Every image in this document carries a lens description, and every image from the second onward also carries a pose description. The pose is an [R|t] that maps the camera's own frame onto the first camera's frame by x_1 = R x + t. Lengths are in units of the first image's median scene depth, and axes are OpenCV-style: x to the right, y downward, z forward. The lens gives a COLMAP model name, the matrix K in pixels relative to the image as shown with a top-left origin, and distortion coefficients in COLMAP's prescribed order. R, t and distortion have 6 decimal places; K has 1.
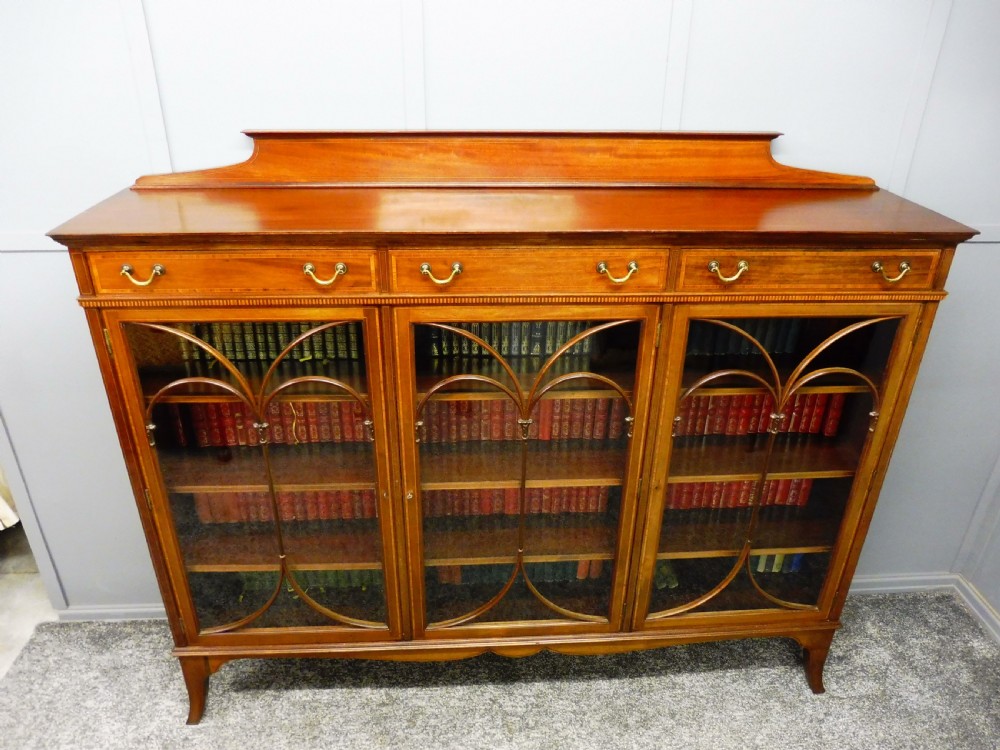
lens RADIAL K [[722.7, 0, 508.5], [0, 722.7, 379.5], [0, 0, 1]] dist [-0.055243, 0.016951]
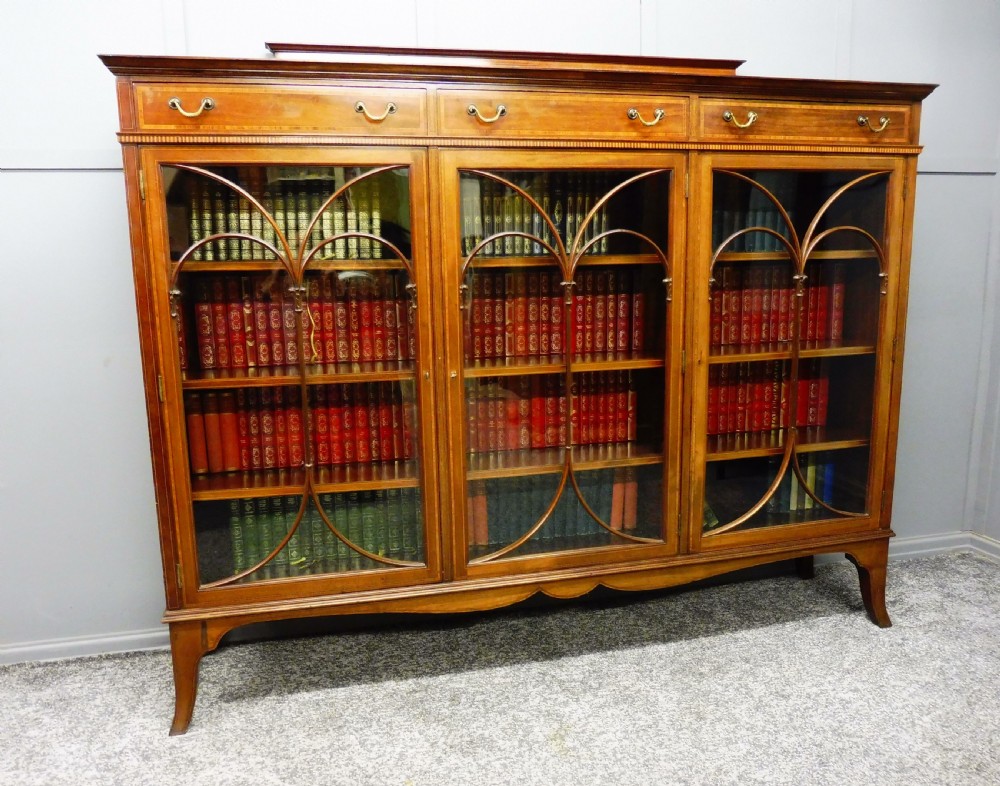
lens RADIAL K [[755.9, 0, 483.9], [0, 755.9, 397.6], [0, 0, 1]] dist [-0.061711, 0.030135]
pose [[0.986791, -0.067316, 0.147351, -0.221497], [0.108028, 0.951250, -0.288882, 0.430571], [-0.120722, 0.300984, 0.945957, 0.078528]]
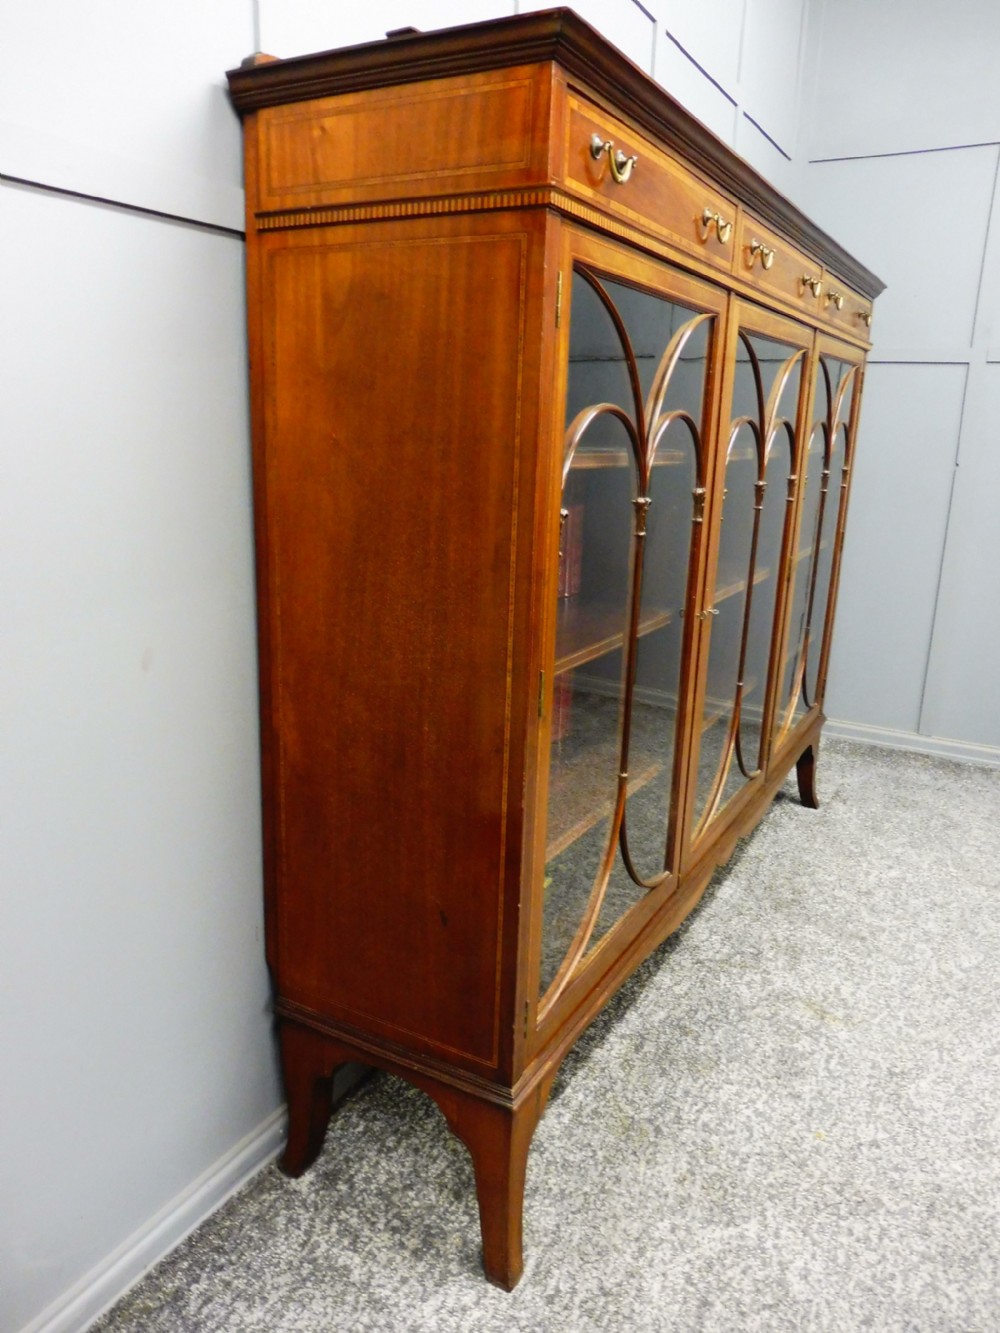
lens RADIAL K [[963.3, 0, 489.6], [0, 963.3, 665.9], [0, 0, 1]] dist [-0.055243, 0.016951]
pose [[0.558869, -0.212924, 0.801454, -0.905008], [0.361068, 0.932531, -0.004032, 0.125645], [-0.746522, 0.291633, 0.598043, 0.571751]]
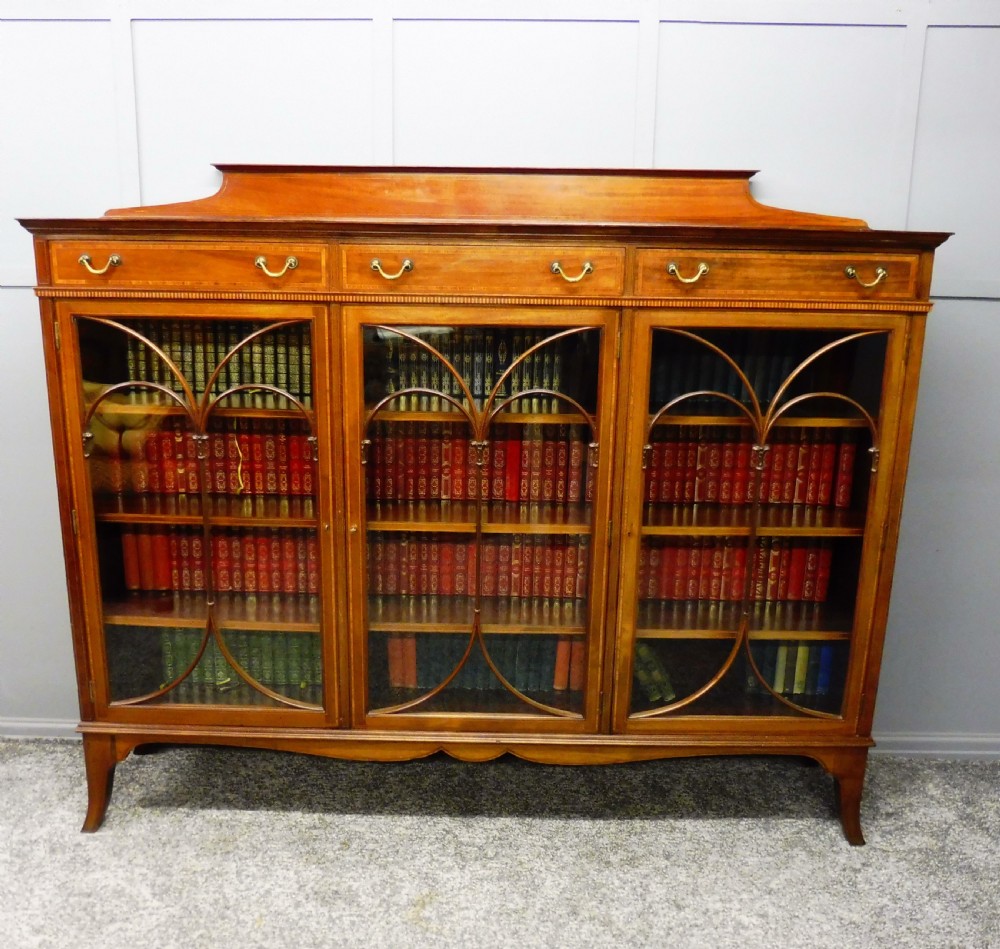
lens RADIAL K [[925.3, 0, 487.6], [0, 925.3, 473.7], [0, 0, 1]] dist [-0.043299, 0.000000]
pose [[0.997205, 0.016406, -0.072897, 0.105581], [-0.032491, 0.973743, -0.225319, 0.318239], [0.067286, 0.227057, 0.971554, -0.126021]]
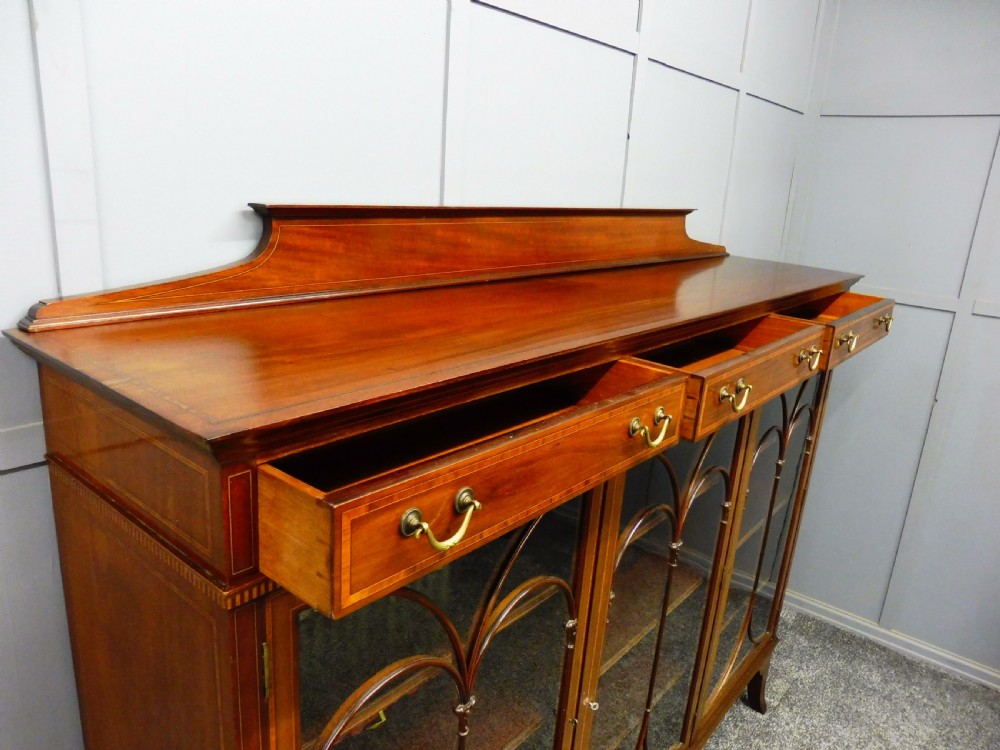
lens RADIAL K [[722.7, 0, 497.2], [0, 722.7, 383.8], [0, 0, 1]] dist [-0.055243, 0.016951]
pose [[0.683952, -0.177562, 0.707589, -0.580499], [0.283292, 0.958455, -0.033315, -0.128828], [-0.672277, 0.223239, 0.705839, 0.455023]]
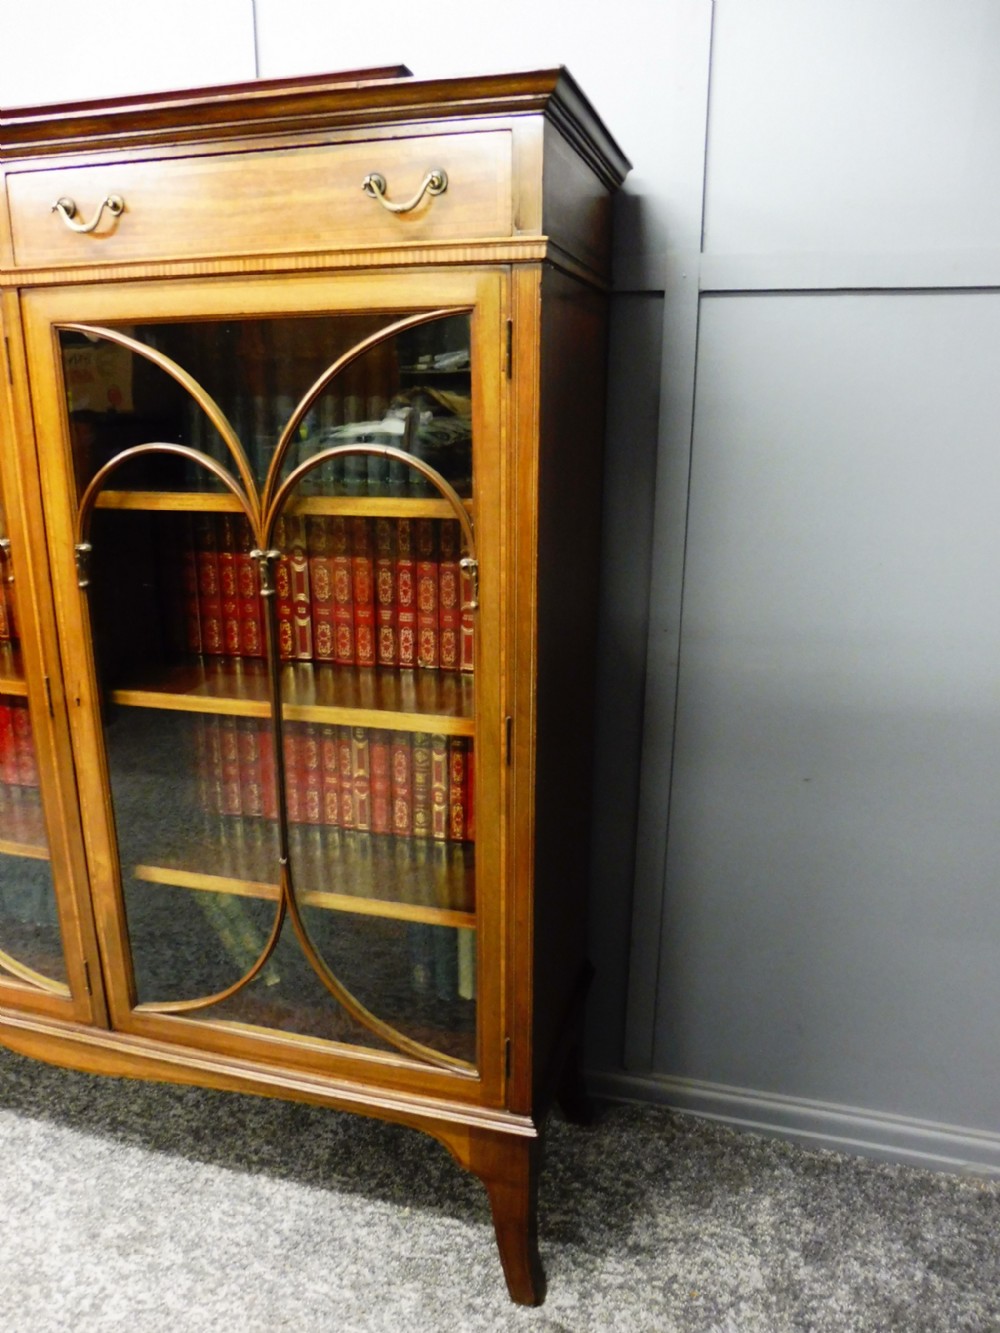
lens RADIAL K [[963.3, 0, 489.6], [0, 963.3, 671.9], [0, 0, 1]] dist [-0.055243, 0.016951]
pose [[0.937279, 0.074722, -0.340478, 0.661550], [-0.142281, 0.973692, -0.177989, 0.196153], [0.318221, 0.215269, 0.923252, 0.432228]]
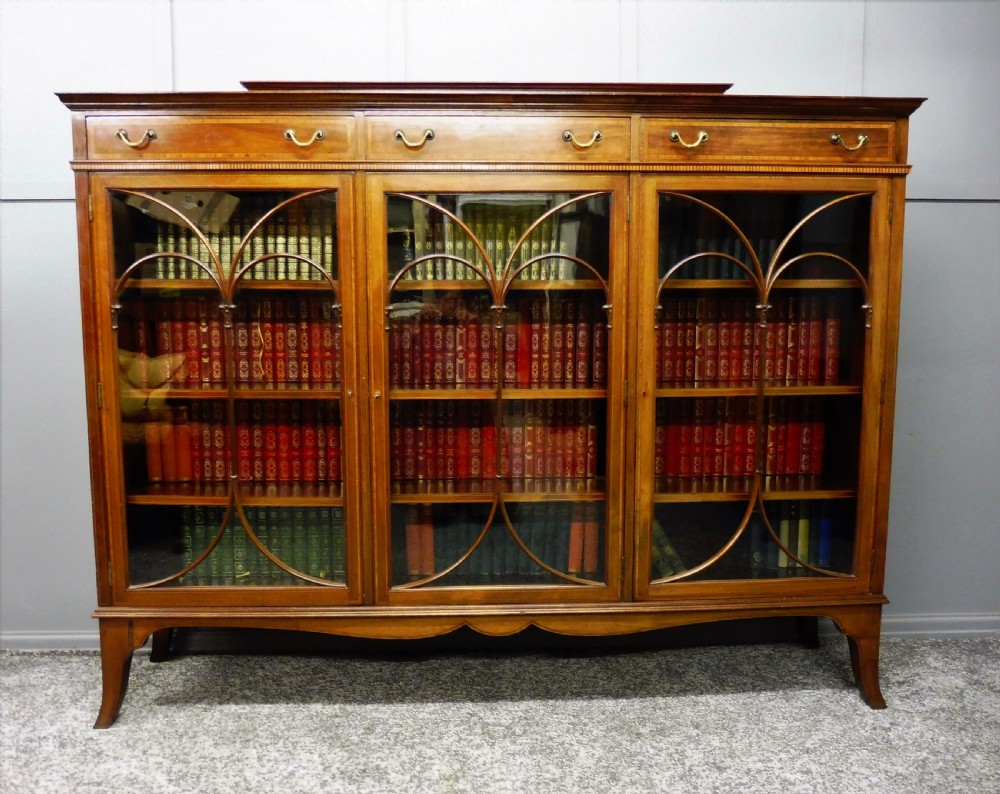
lens RADIAL K [[768.0, 0, 477.8], [0, 768.0, 400.3], [0, 0, 1]] dist [-0.063985, 0.036252]
pose [[0.999299, -0.018781, -0.032377, 0.022501], [0.005765, 0.931909, -0.362647, 0.478553], [0.036984, 0.362206, 0.931364, 0.079461]]
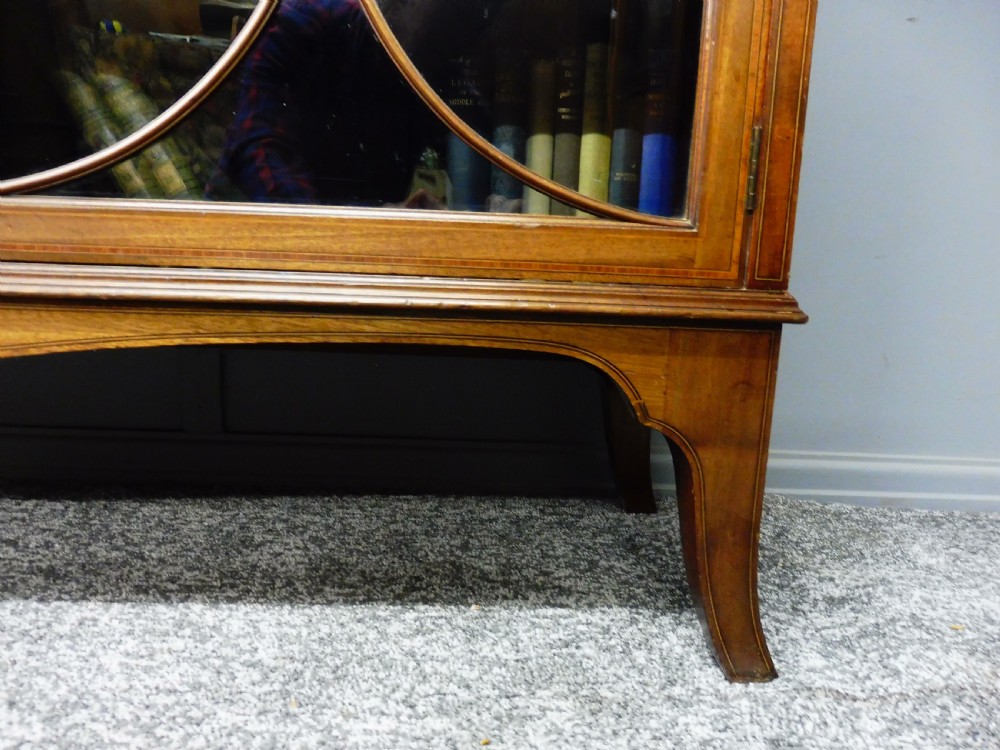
lens RADIAL K [[722.7, 0, 502.4], [0, 722.7, 379.5], [0, 0, 1]] dist [-0.055243, 0.016951]
pose [[0.999403, 0.031687, -0.013768, 0.399468], [-0.034353, 0.953875, -0.298233, 0.475163], [0.003683, 0.298528, 0.954394, 0.834246]]
